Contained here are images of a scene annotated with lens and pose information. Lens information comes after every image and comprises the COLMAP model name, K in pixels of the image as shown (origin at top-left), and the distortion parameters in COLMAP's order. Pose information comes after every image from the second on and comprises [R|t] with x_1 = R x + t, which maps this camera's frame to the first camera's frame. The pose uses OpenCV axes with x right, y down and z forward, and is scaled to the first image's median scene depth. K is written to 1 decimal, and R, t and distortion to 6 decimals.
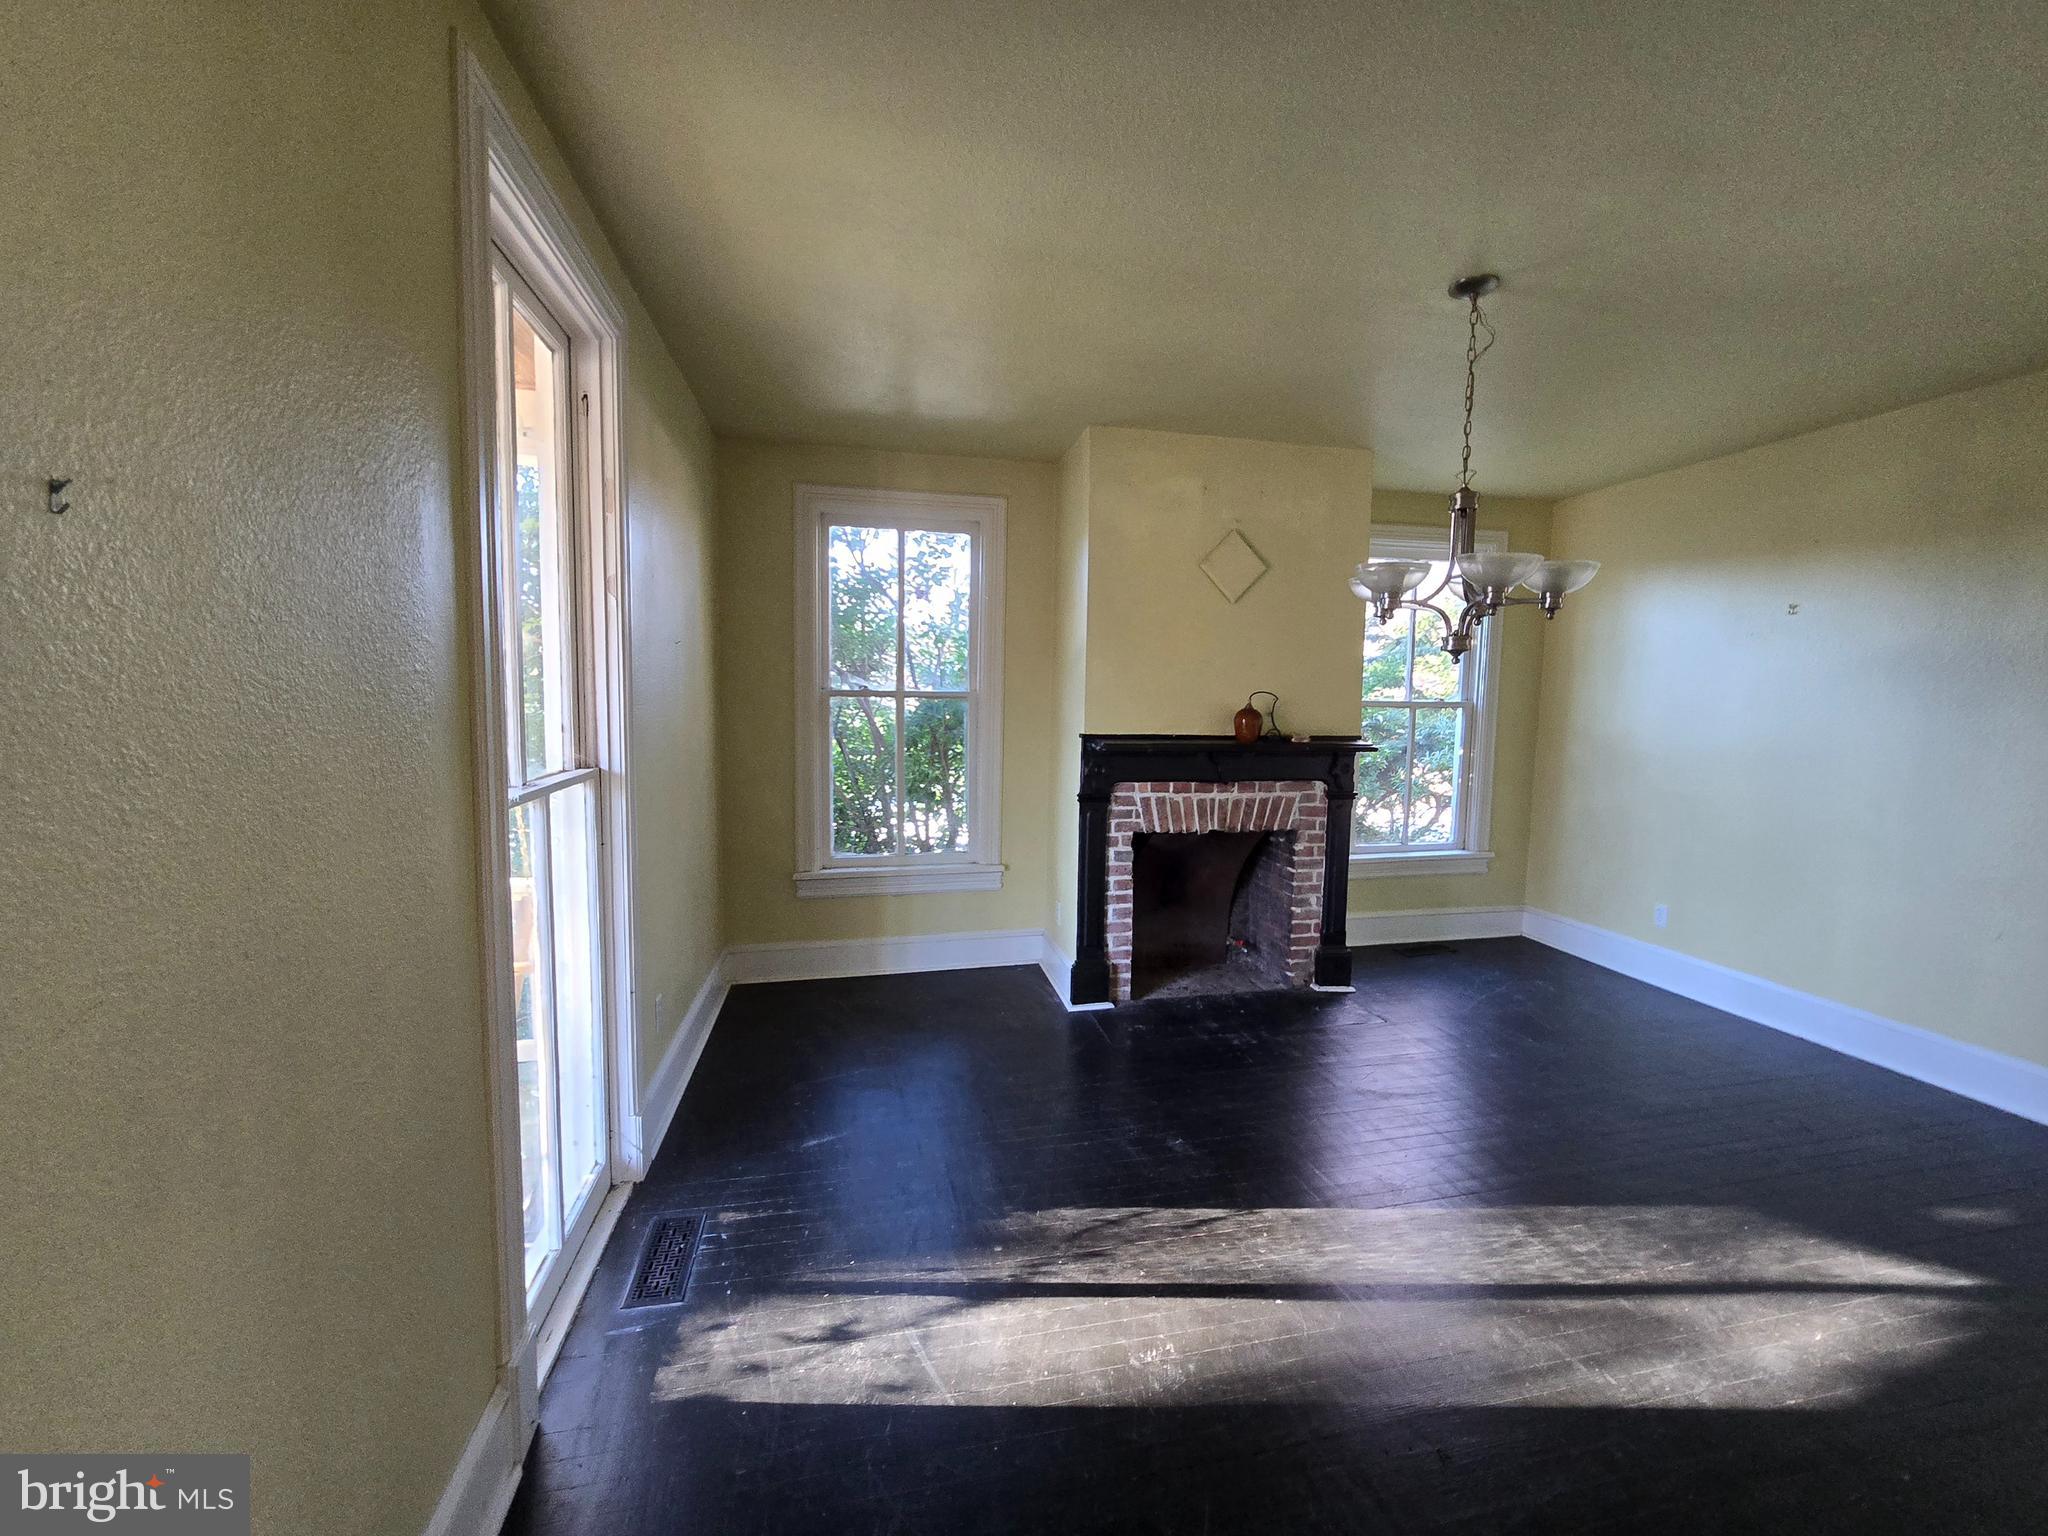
lens RADIAL K [[835.7, 0, 1024.0], [0, 835.7, 768.0], [0, 0, 1]] dist [0.002936, 0.000216]
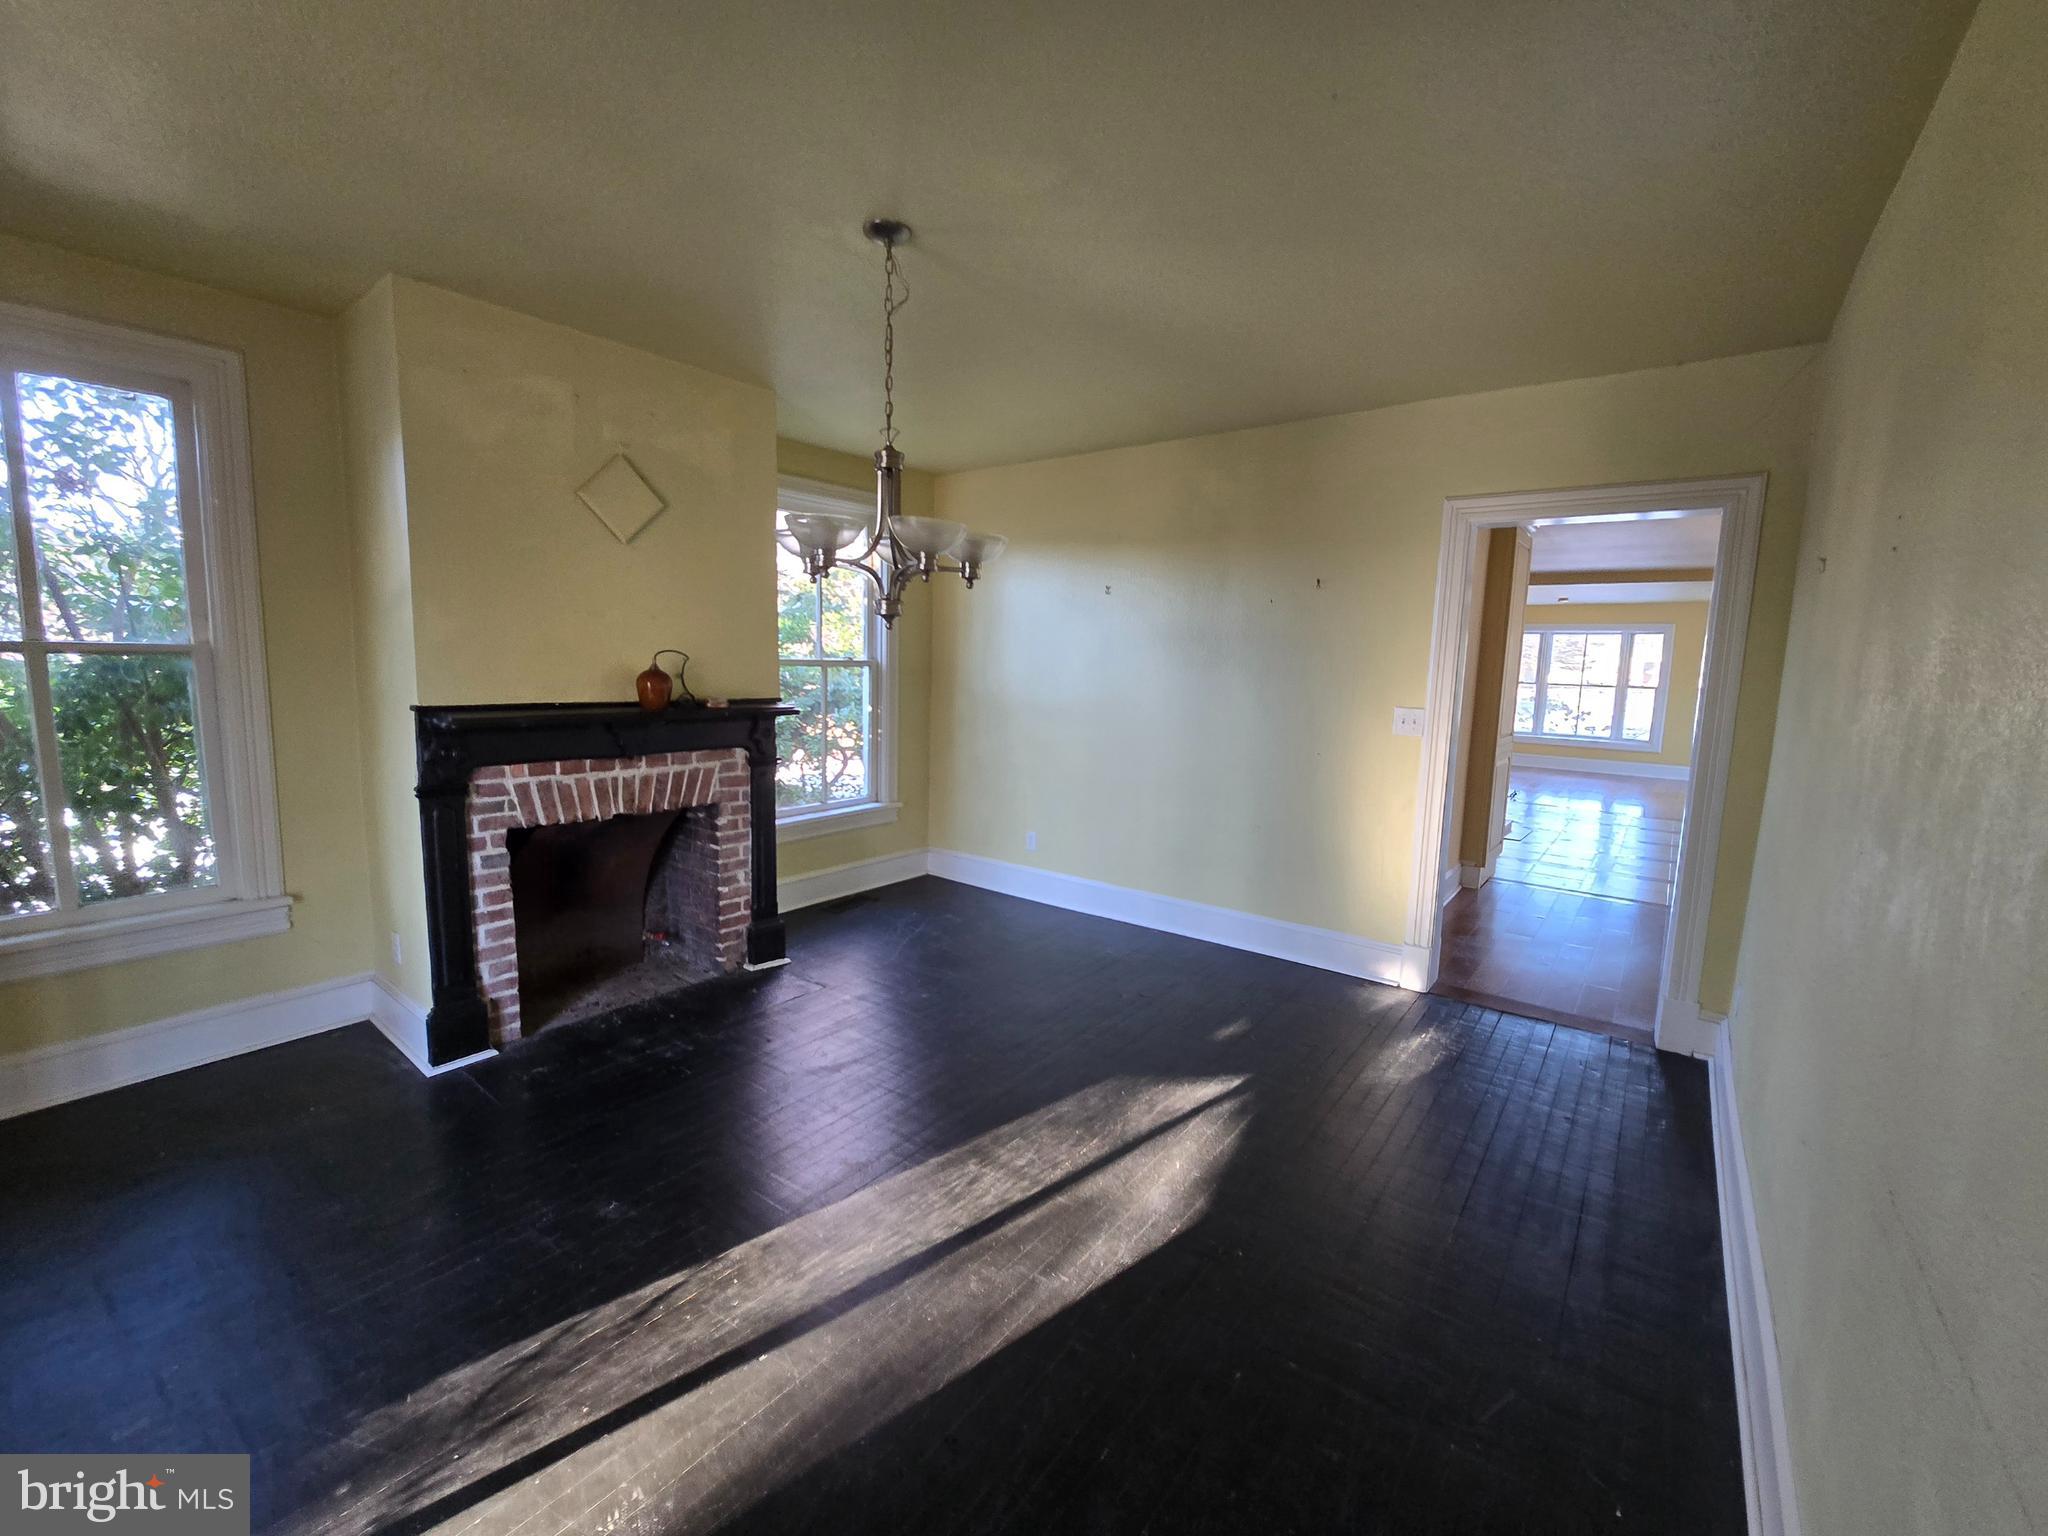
lens RADIAL K [[823.4, 0, 1037.5], [0, 823.4, 754.5], [0, 0, 1]] dist [-0.008012, -0.000228]
pose [[0.748542, -0.076692, 0.658637, 0.001822], [0.045646, 0.996892, 0.064202, -0.020695], [-0.661514, -0.017993, 0.749717, 0.105789]]
